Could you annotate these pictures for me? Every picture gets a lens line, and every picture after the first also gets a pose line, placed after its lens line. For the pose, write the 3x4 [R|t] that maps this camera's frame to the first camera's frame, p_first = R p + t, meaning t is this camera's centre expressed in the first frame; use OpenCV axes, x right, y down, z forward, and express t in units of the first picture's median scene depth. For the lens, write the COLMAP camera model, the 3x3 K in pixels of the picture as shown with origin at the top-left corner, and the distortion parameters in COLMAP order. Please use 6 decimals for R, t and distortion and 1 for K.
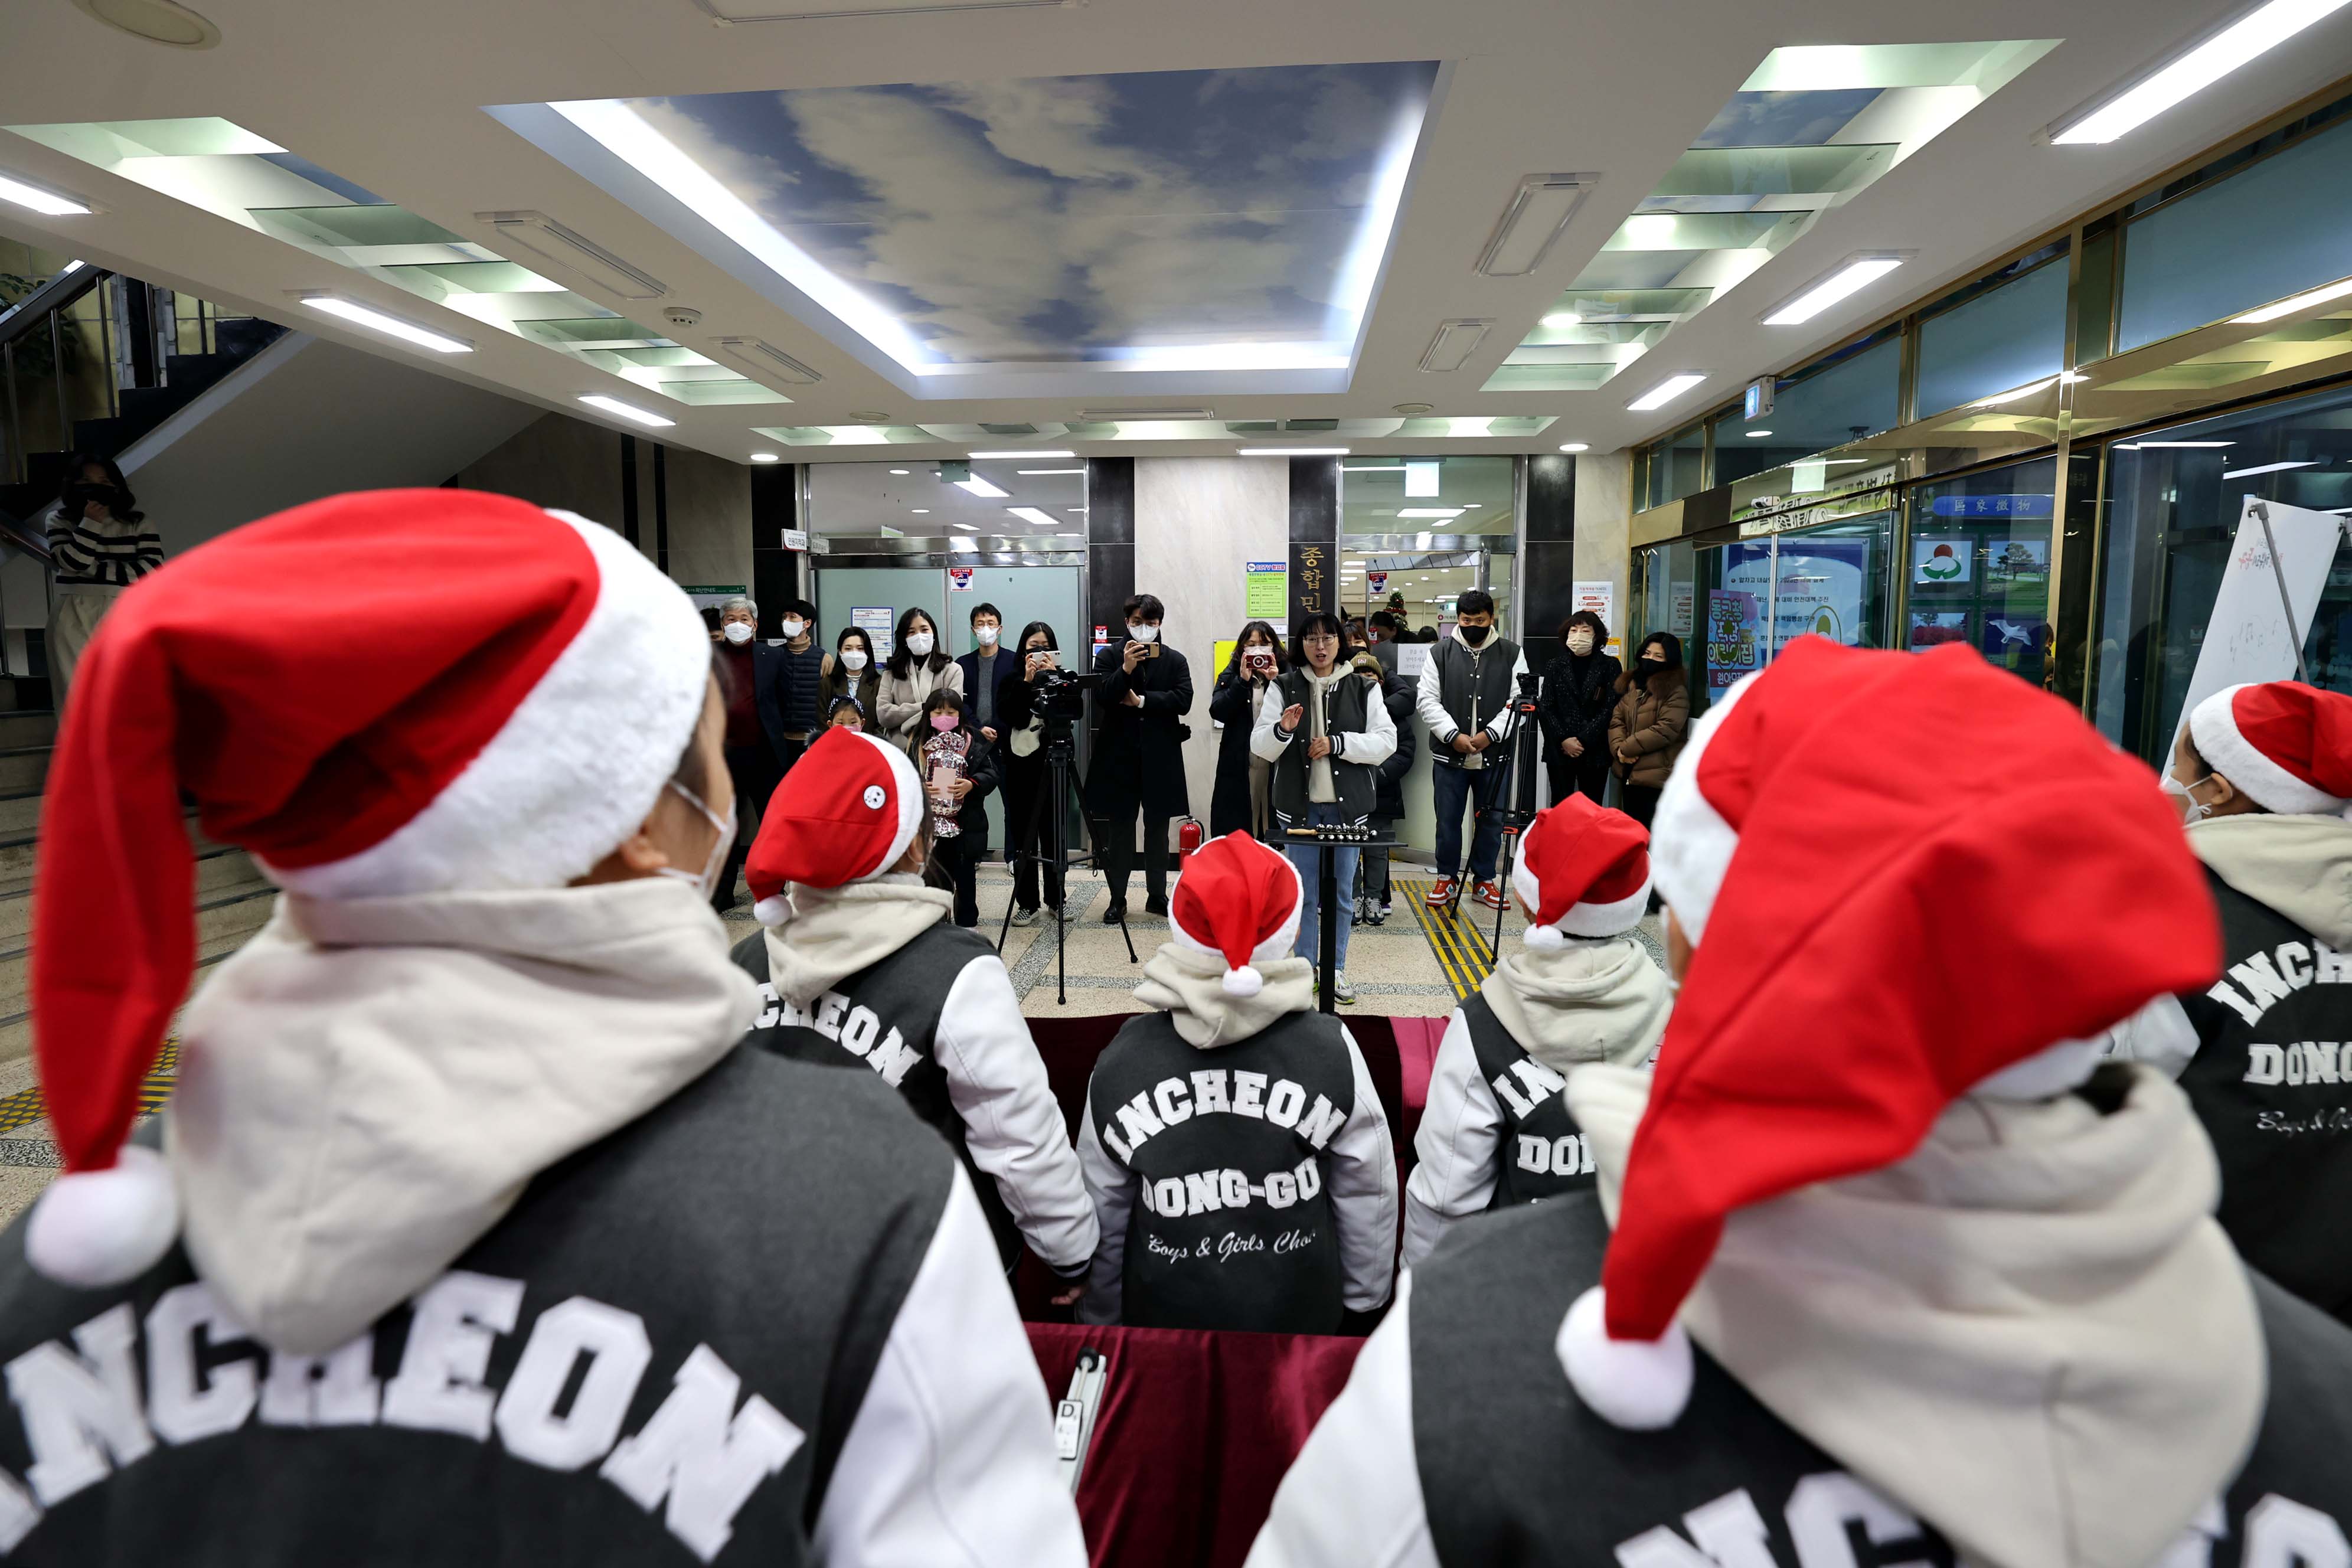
lens RADIAL K [[1041.3, 0, 1185.8], [0, 1041.3, 757.0], [0, 0, 1]] dist [-0.048018, 0.017468]
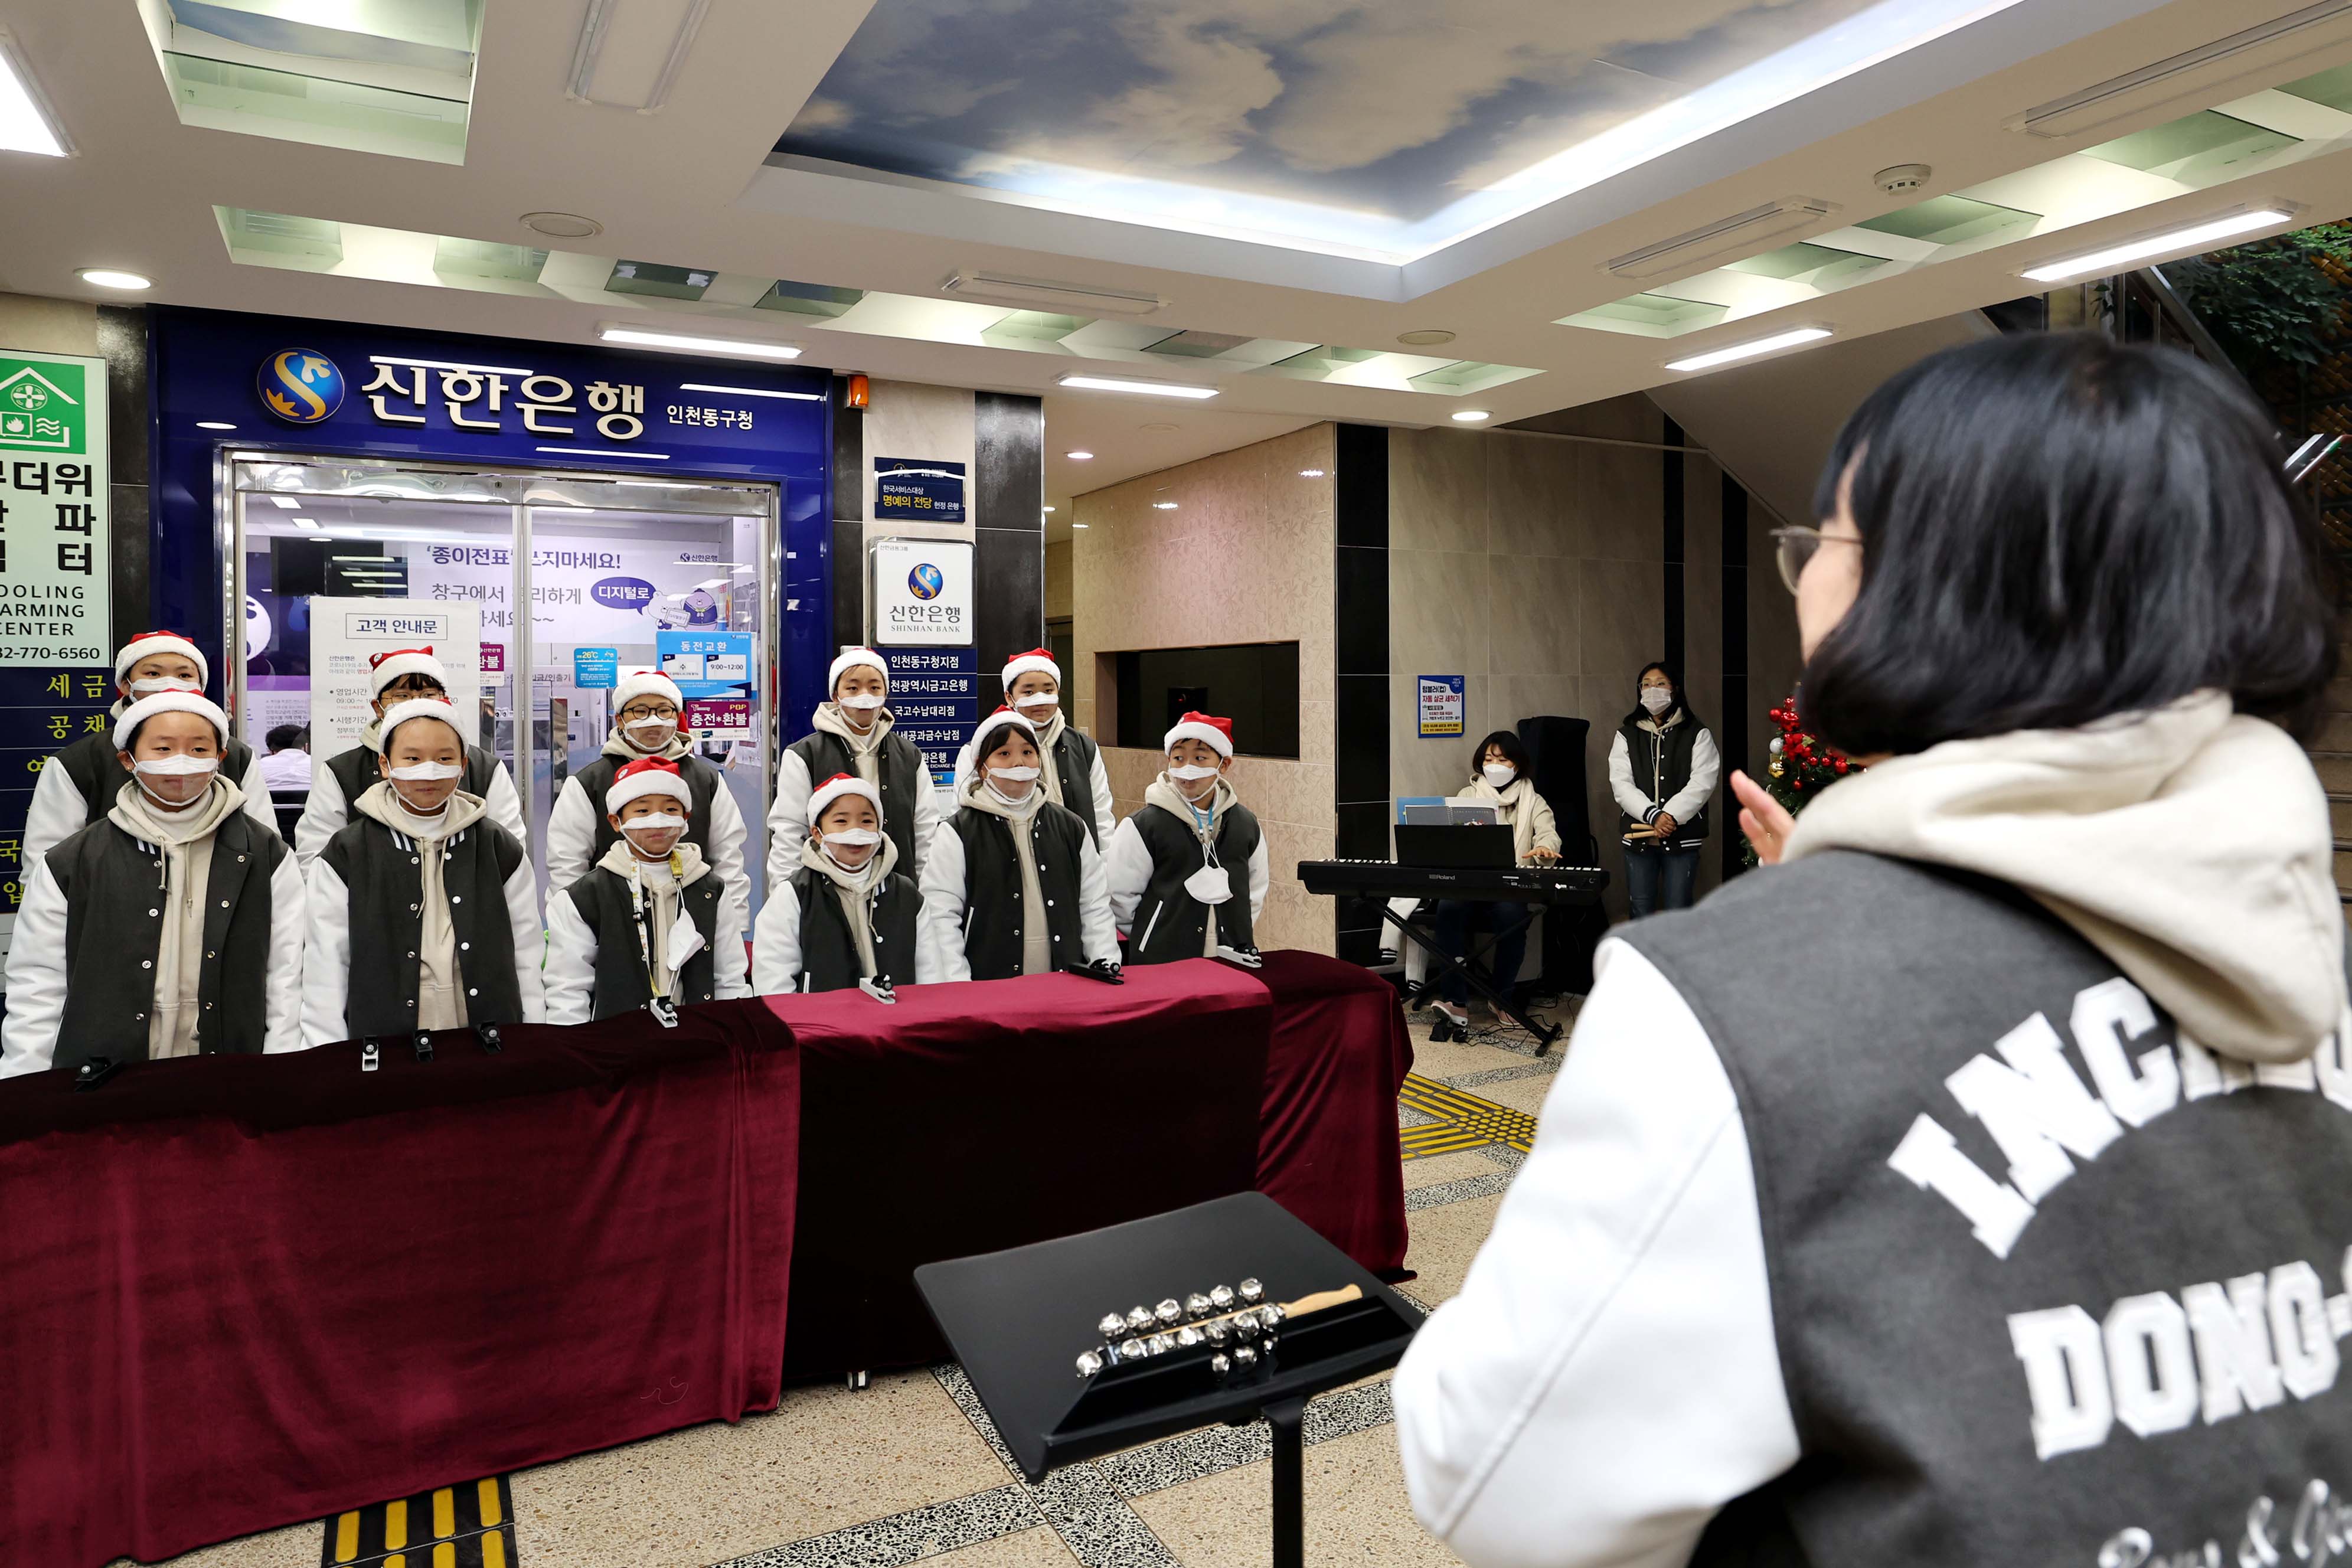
lens RADIAL K [[1511.4, 0, 1191.3], [0, 1511.4, 705.7], [0, 0, 1]] dist [-0.026610, 0.027169]
pose [[-0.844253, 0.013015, -0.535787, 0.213434], [-0.055309, 0.992251, 0.111256, -0.077307], [0.533084, 0.123562, -0.836991, 0.776135]]
